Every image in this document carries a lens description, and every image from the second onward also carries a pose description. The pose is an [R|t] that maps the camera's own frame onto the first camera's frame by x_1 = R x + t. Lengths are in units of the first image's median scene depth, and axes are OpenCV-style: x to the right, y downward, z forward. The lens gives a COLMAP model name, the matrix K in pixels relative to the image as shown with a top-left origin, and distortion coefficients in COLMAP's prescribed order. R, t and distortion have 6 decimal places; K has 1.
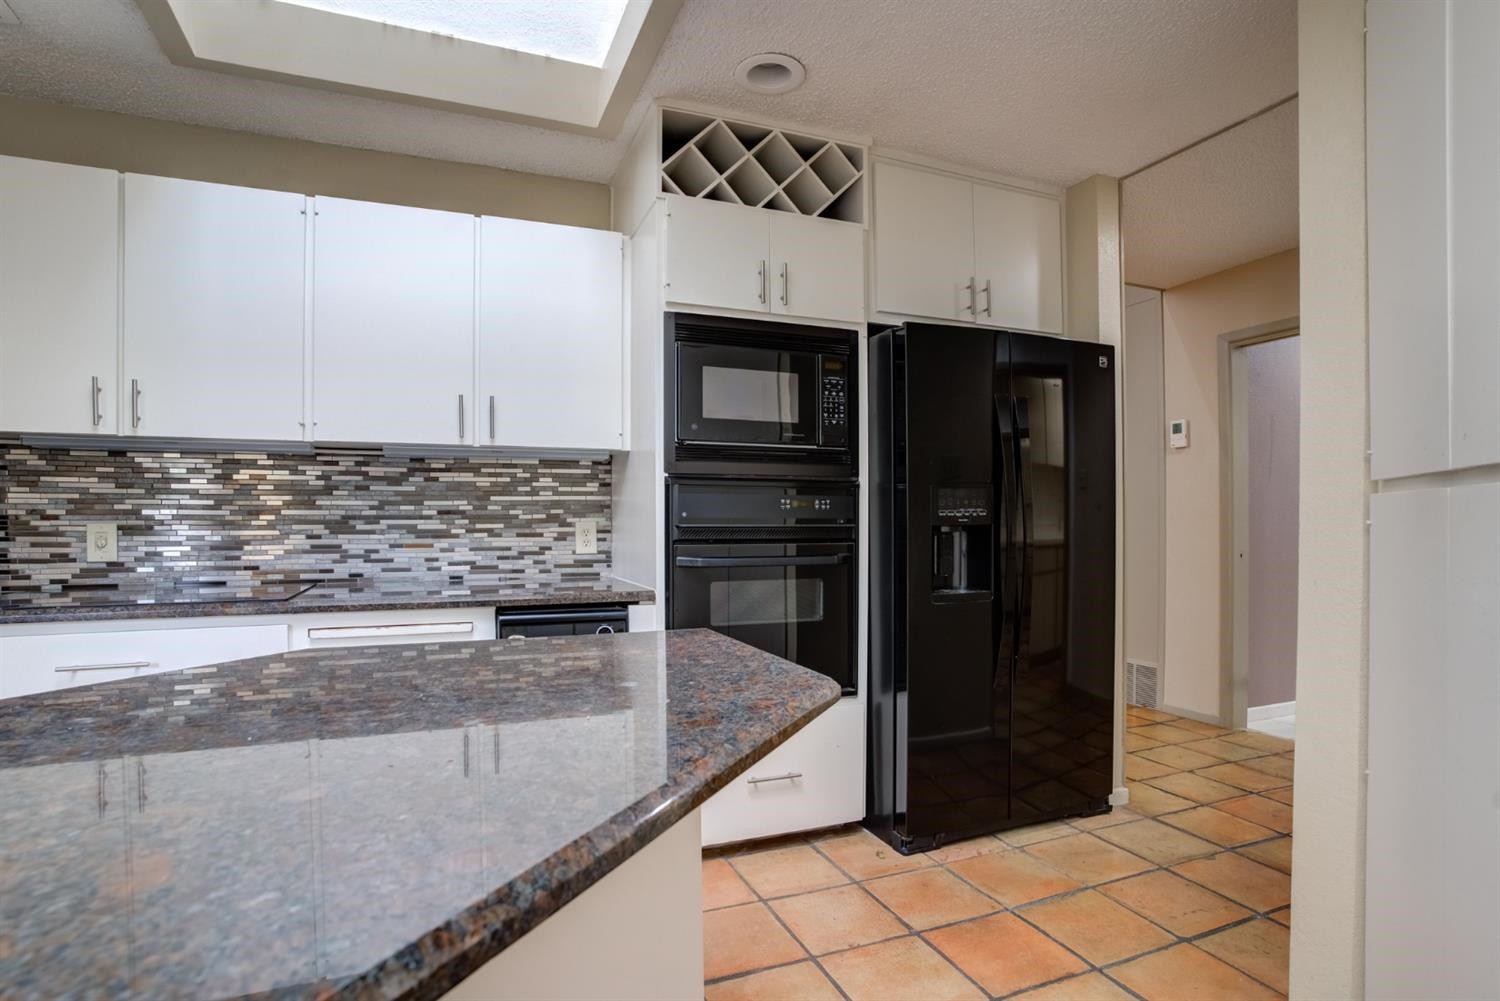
lens RADIAL K [[750.4, 0, 720.6], [0, 750.4, 523.4], [0, 0, 1]] dist [-0.050151, 0.019803]
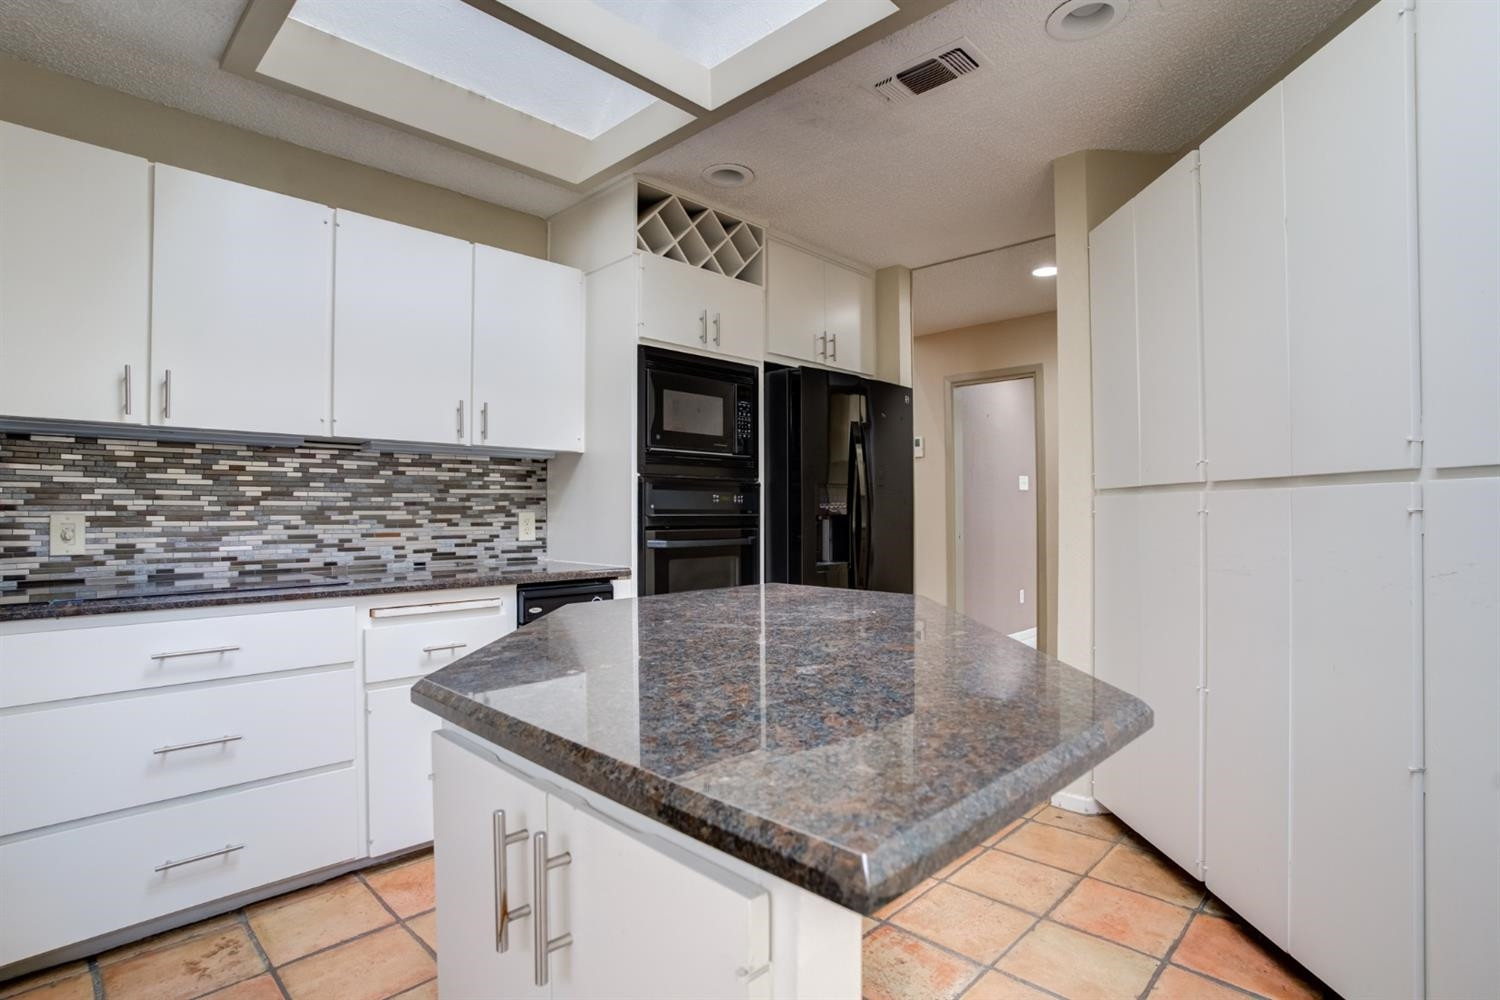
lens RADIAL K [[750.4, 0, 755.2], [0, 750.4, 505.0], [0, 0, 1]] dist [-0.050151, 0.019803]
pose [[0.905860, 0.003417, 0.423564, -0.393668], [0.002040, 0.999921, -0.012429, 0.001310], [-0.423573, 0.012123, 0.905781, -0.195656]]
